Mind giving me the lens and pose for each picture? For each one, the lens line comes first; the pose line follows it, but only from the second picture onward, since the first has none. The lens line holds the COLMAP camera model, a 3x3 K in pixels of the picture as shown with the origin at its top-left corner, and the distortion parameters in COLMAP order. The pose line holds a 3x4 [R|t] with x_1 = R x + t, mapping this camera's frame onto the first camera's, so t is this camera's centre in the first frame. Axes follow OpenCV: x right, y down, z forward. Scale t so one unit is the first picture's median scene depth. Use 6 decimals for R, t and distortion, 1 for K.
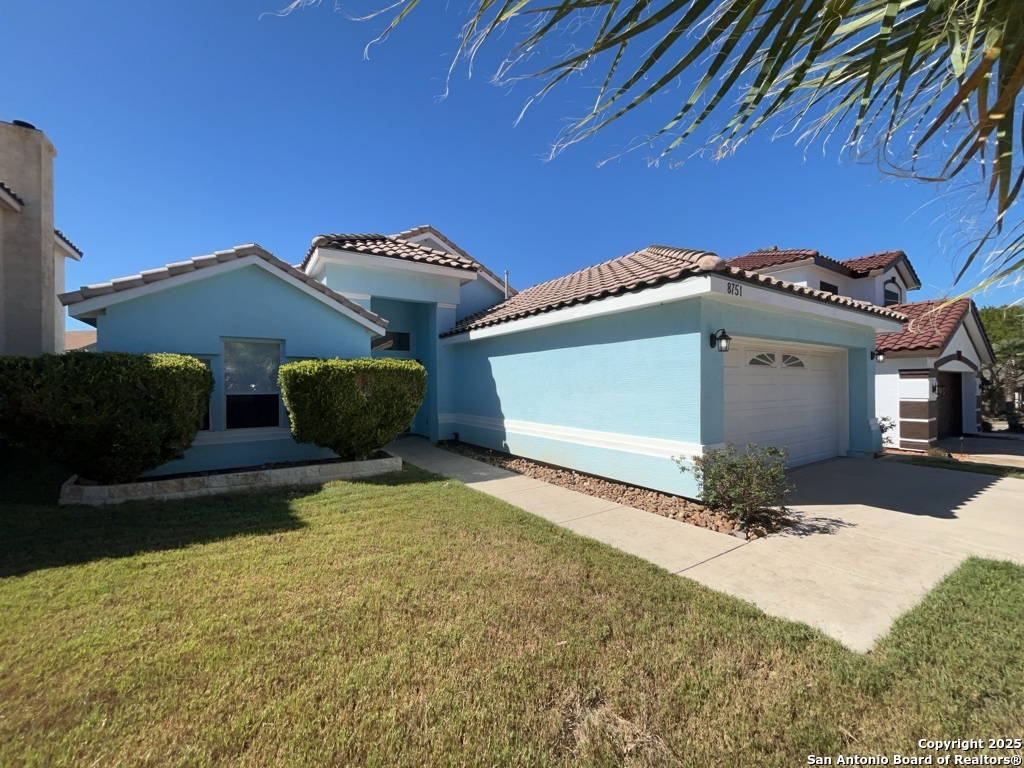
lens RADIAL K [[412.7, 0, 513.3], [0, 412.7, 384.1], [0, 0, 1]] dist [-0.002569, -0.000419]
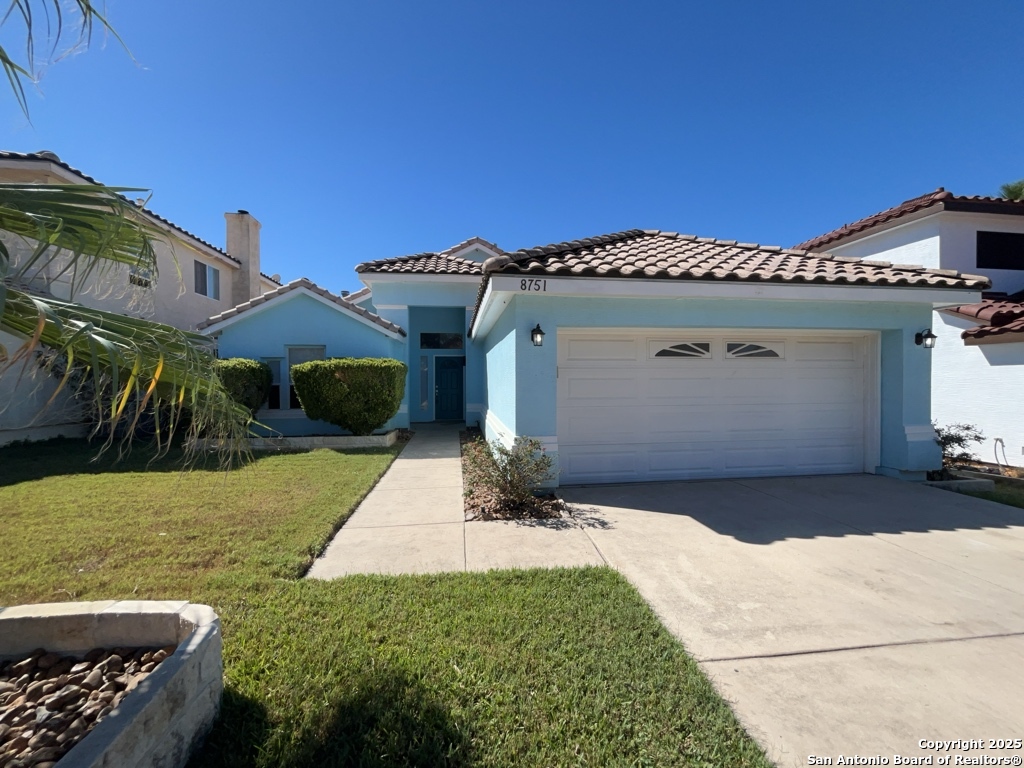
lens RADIAL K [[412.7, 0, 514.1], [0, 412.7, 384.1], [0, 0, 1]] dist [-0.002569, -0.000419]
pose [[0.899952, 0.007184, -0.435929, 0.703641], [-0.000300, 0.999874, 0.015859, -0.001008], [0.435988, -0.014142, 0.899841, 0.043760]]
